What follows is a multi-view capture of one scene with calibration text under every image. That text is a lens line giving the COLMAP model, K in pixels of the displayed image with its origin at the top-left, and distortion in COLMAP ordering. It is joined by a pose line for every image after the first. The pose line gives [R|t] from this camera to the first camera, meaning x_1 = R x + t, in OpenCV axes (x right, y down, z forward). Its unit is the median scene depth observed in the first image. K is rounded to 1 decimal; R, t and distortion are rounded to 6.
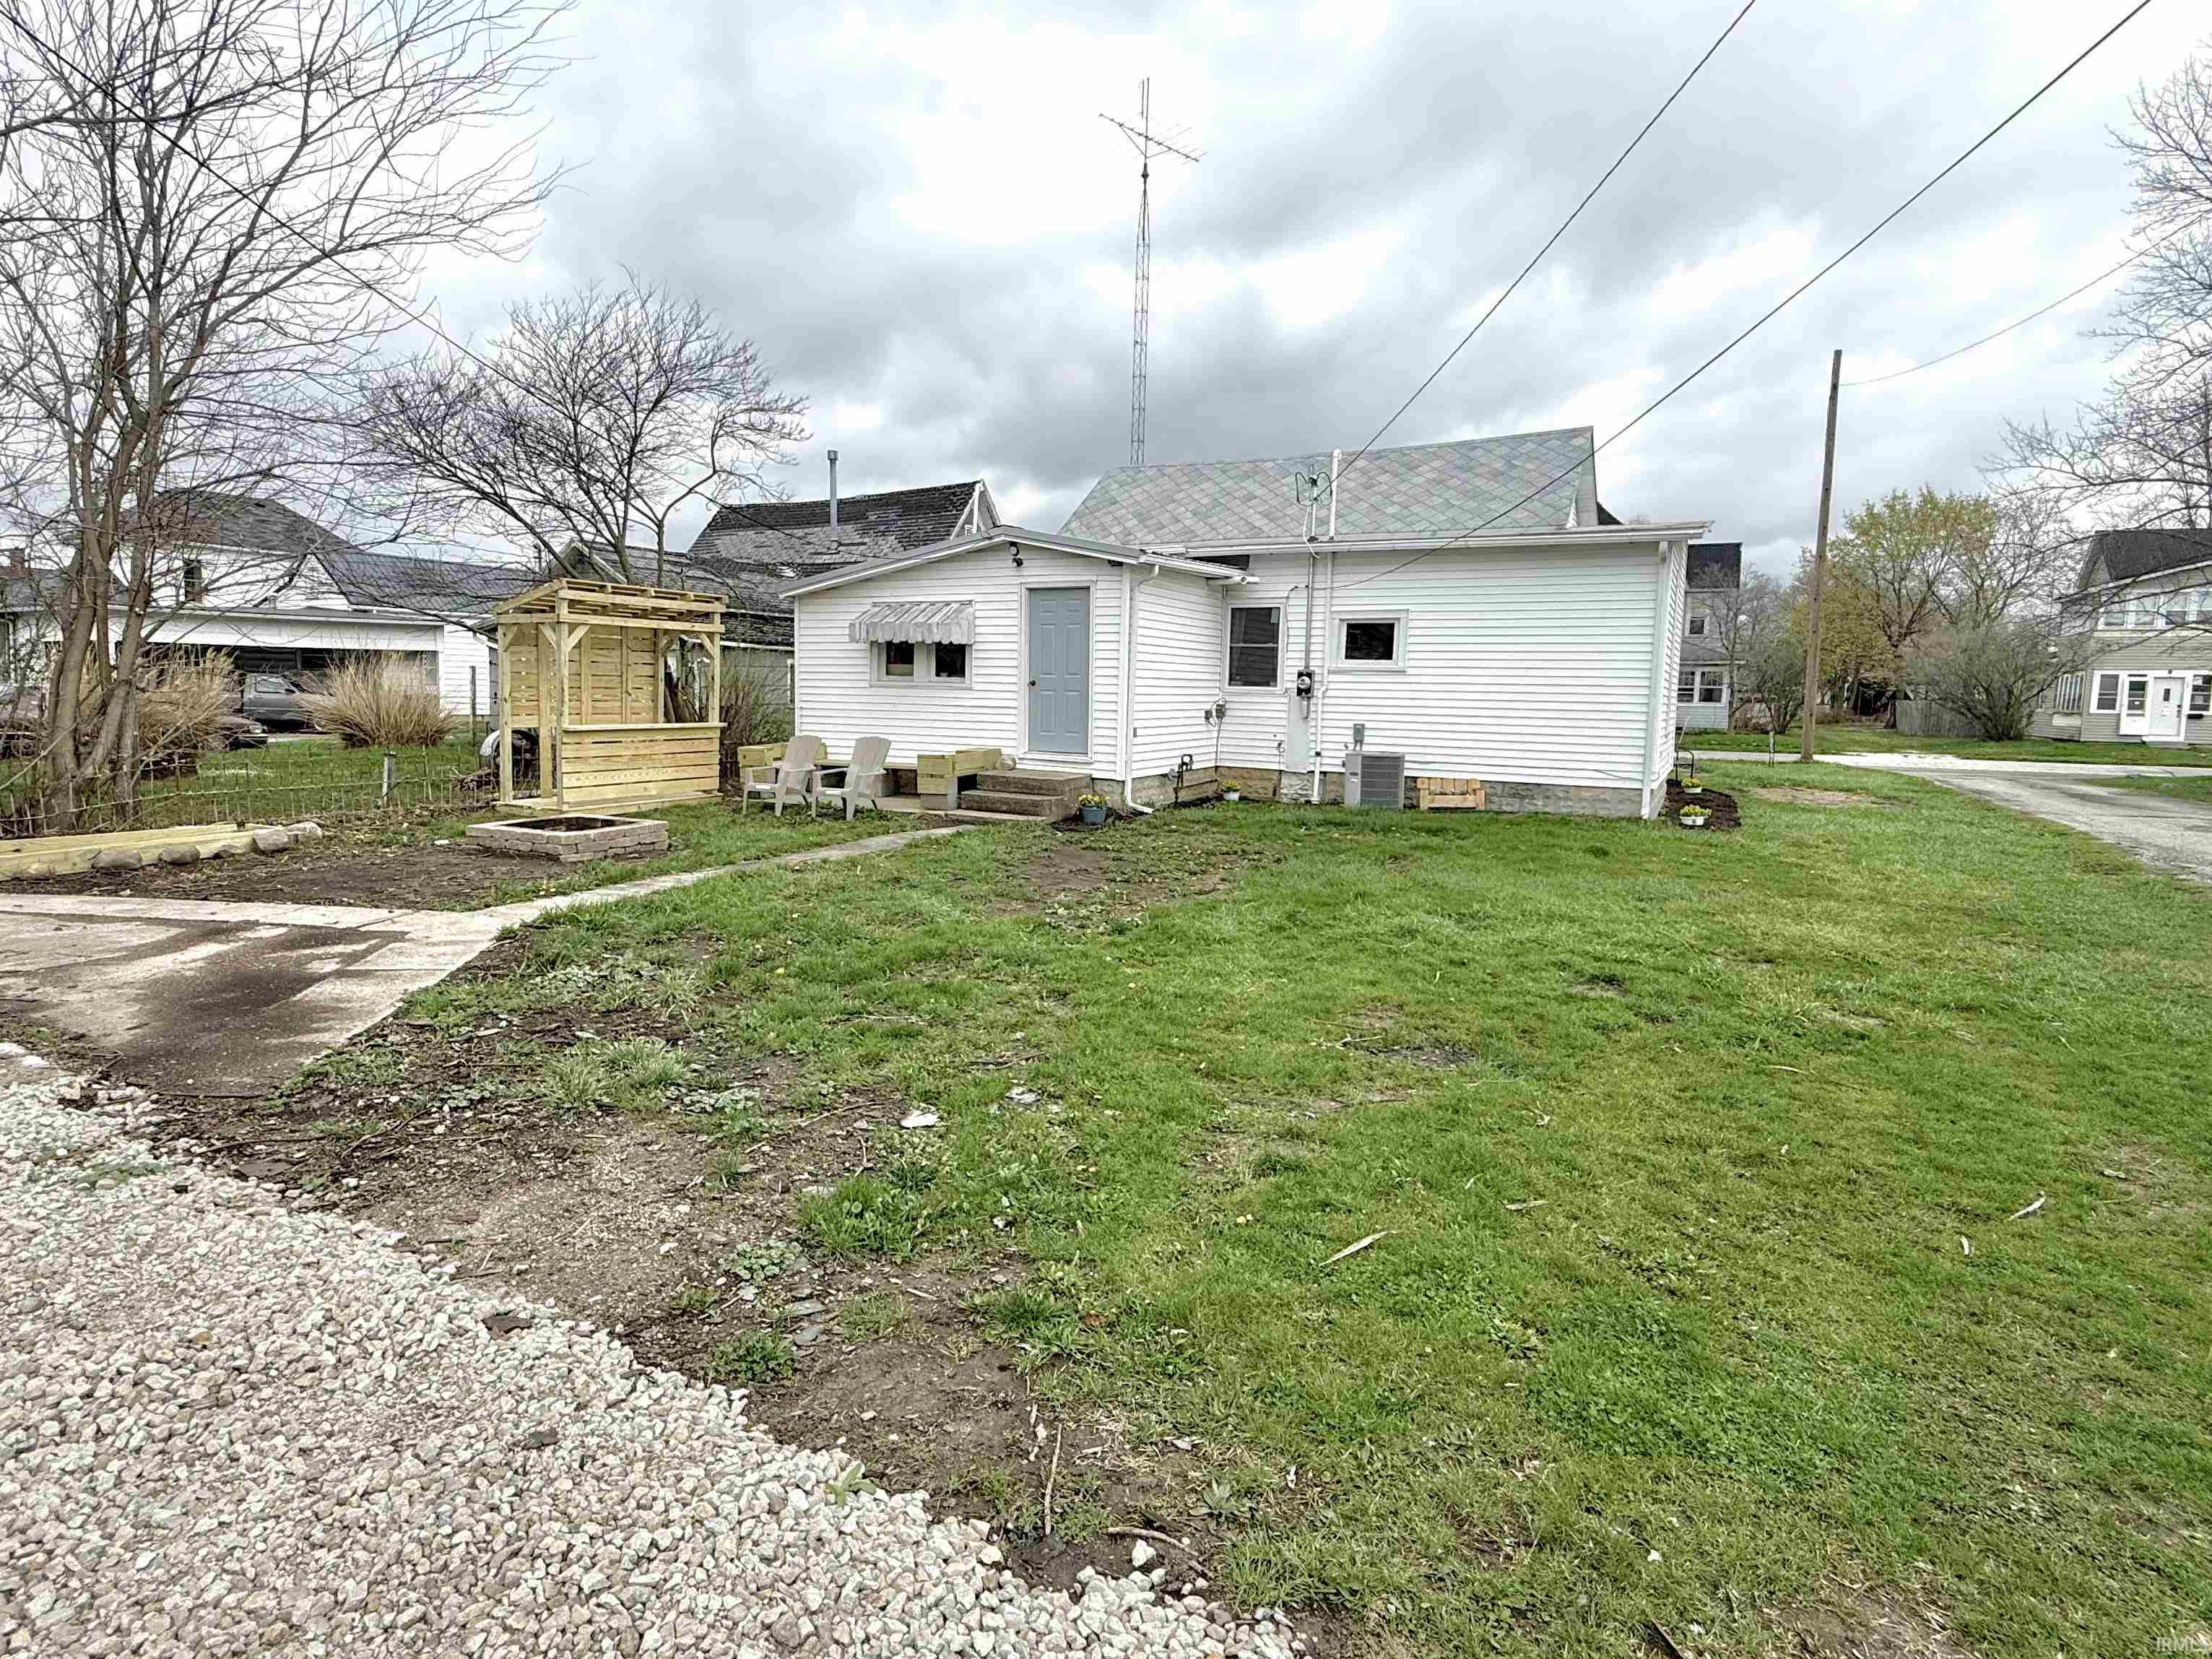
lens RADIAL K [[1309.9, 0, 1102.3], [0, 1309.9, 798.4], [0, 0, 1]] dist [-0.001489, 0.000321]
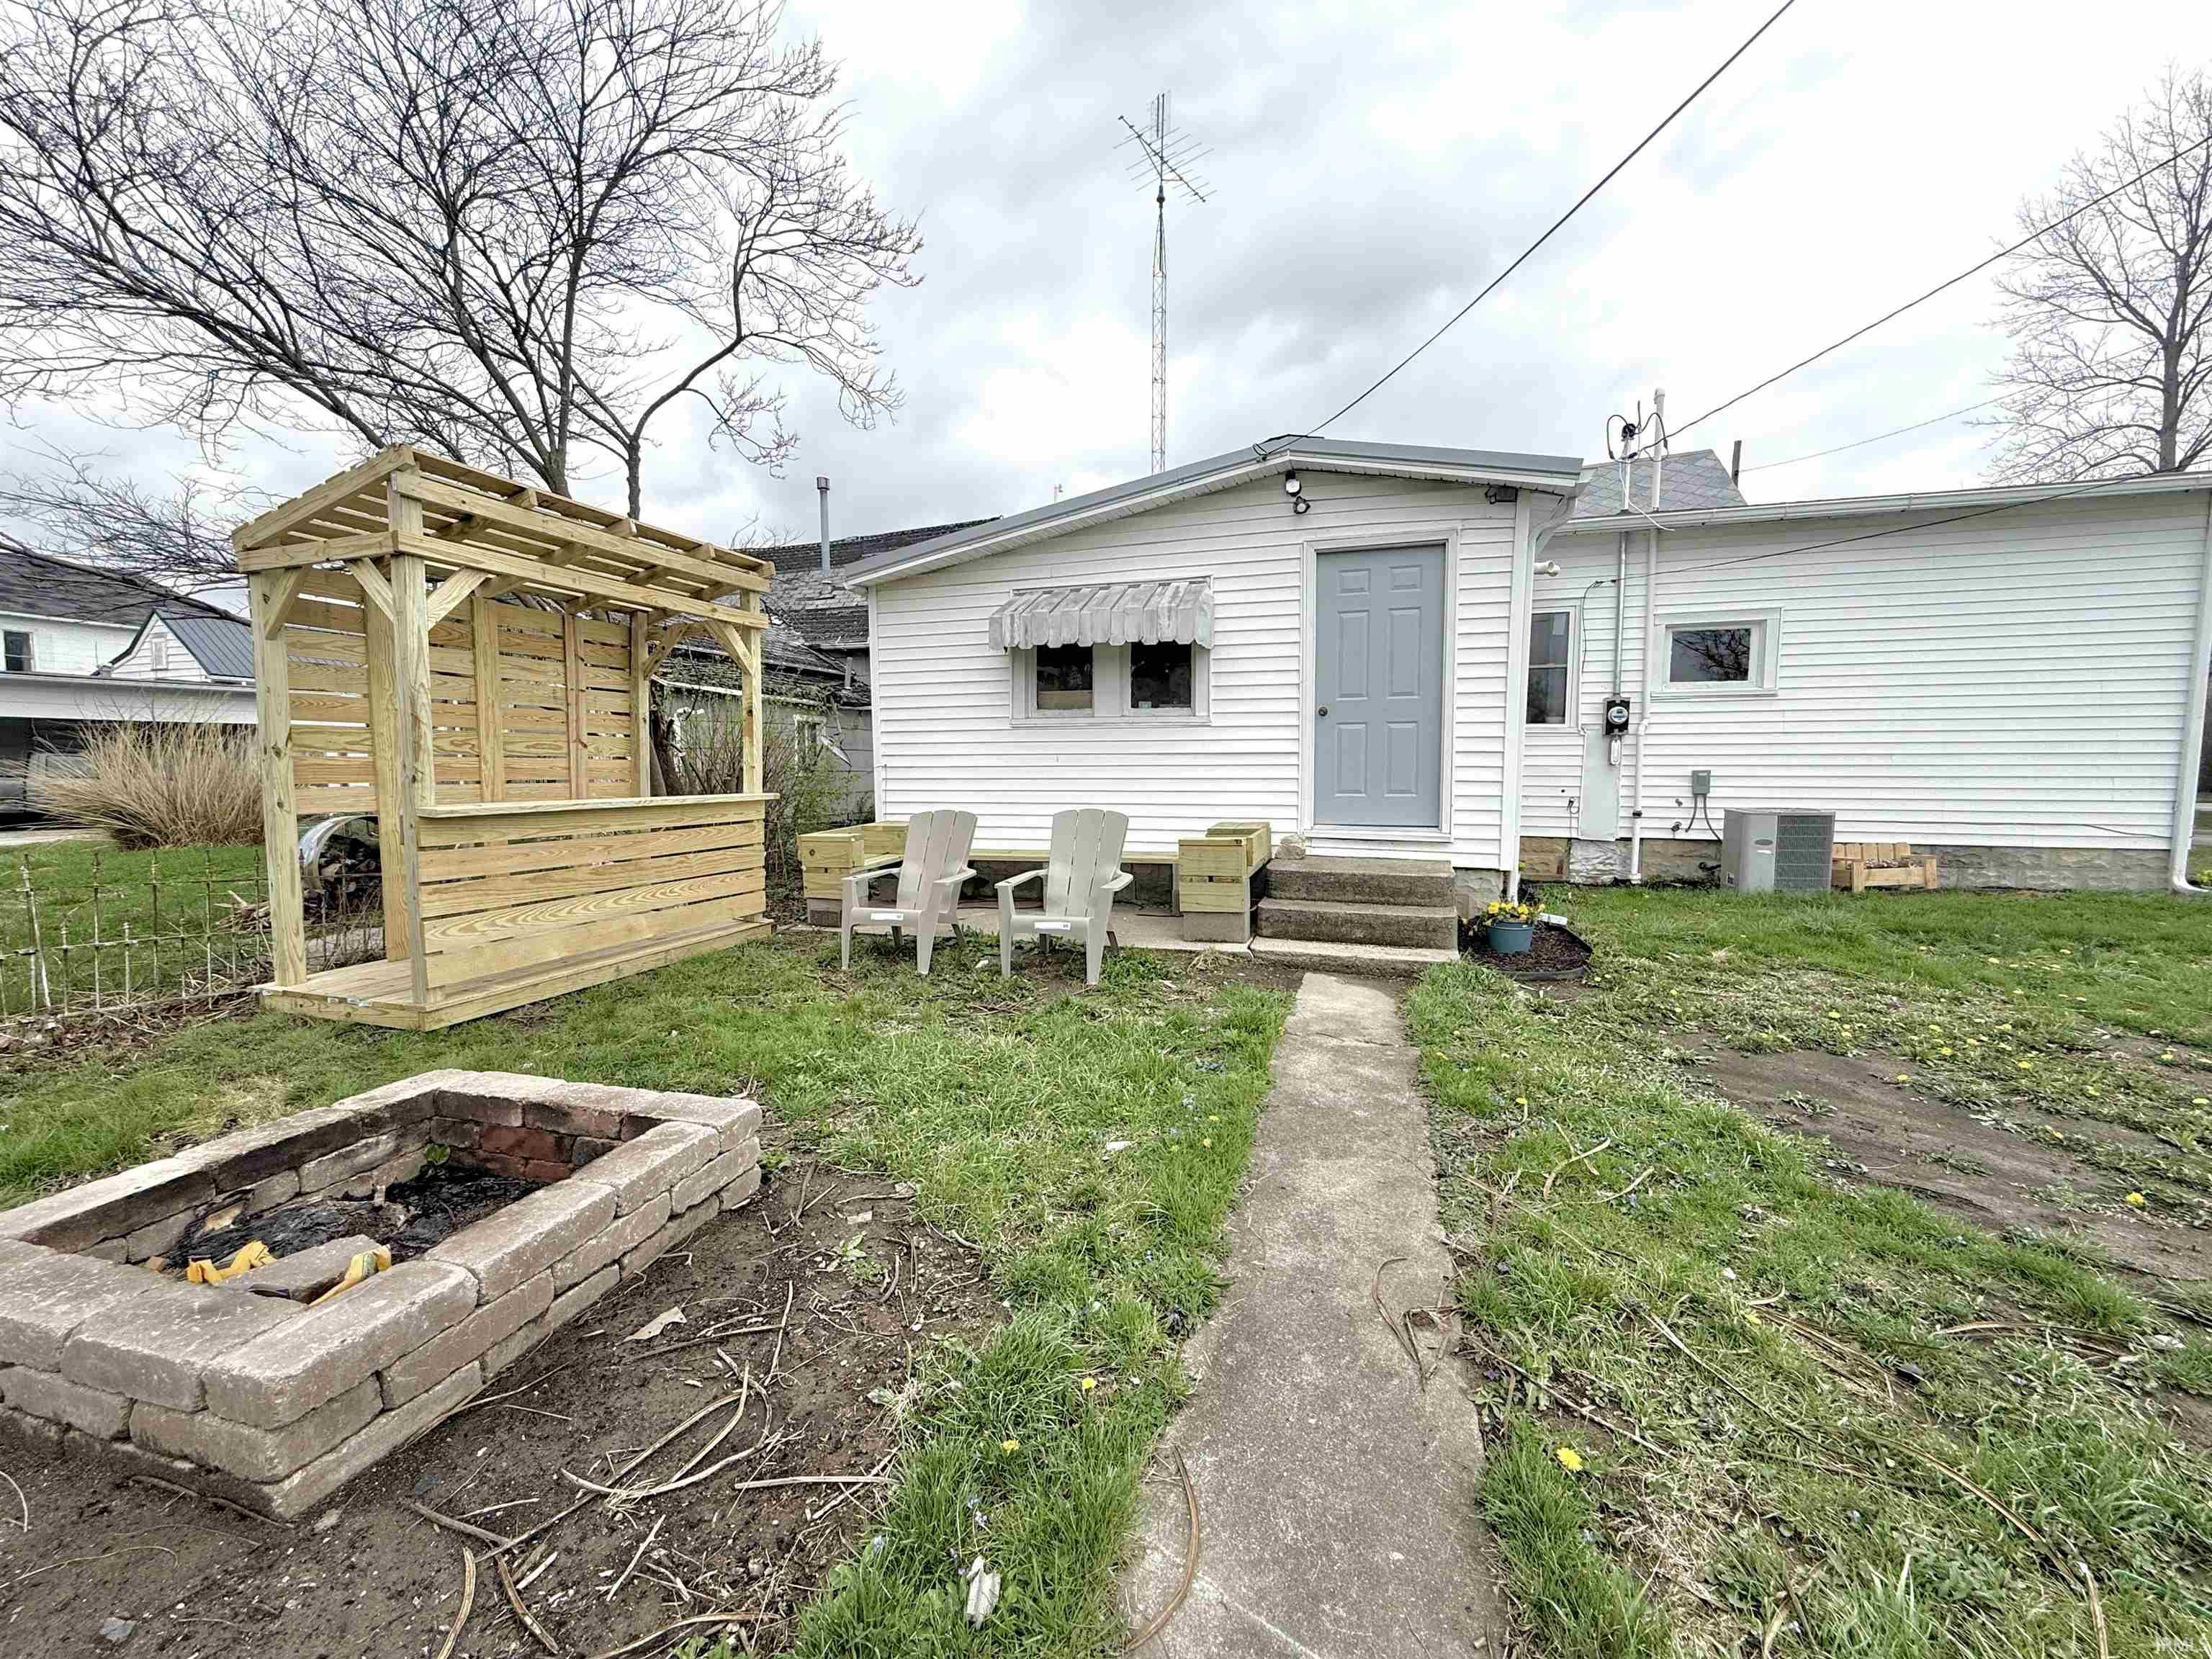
lens RADIAL K [[882.4, 0, 1102.6], [0, 882.4, 832.4], [0, 0, 1]] dist [0.000330, 0.000134]
pose [[0.979282, -0.035914, 0.199293, -0.226408], [0.038465, 0.999220, -0.008943, -0.032091], [-0.198816, 0.016424, 0.979899, 0.604935]]
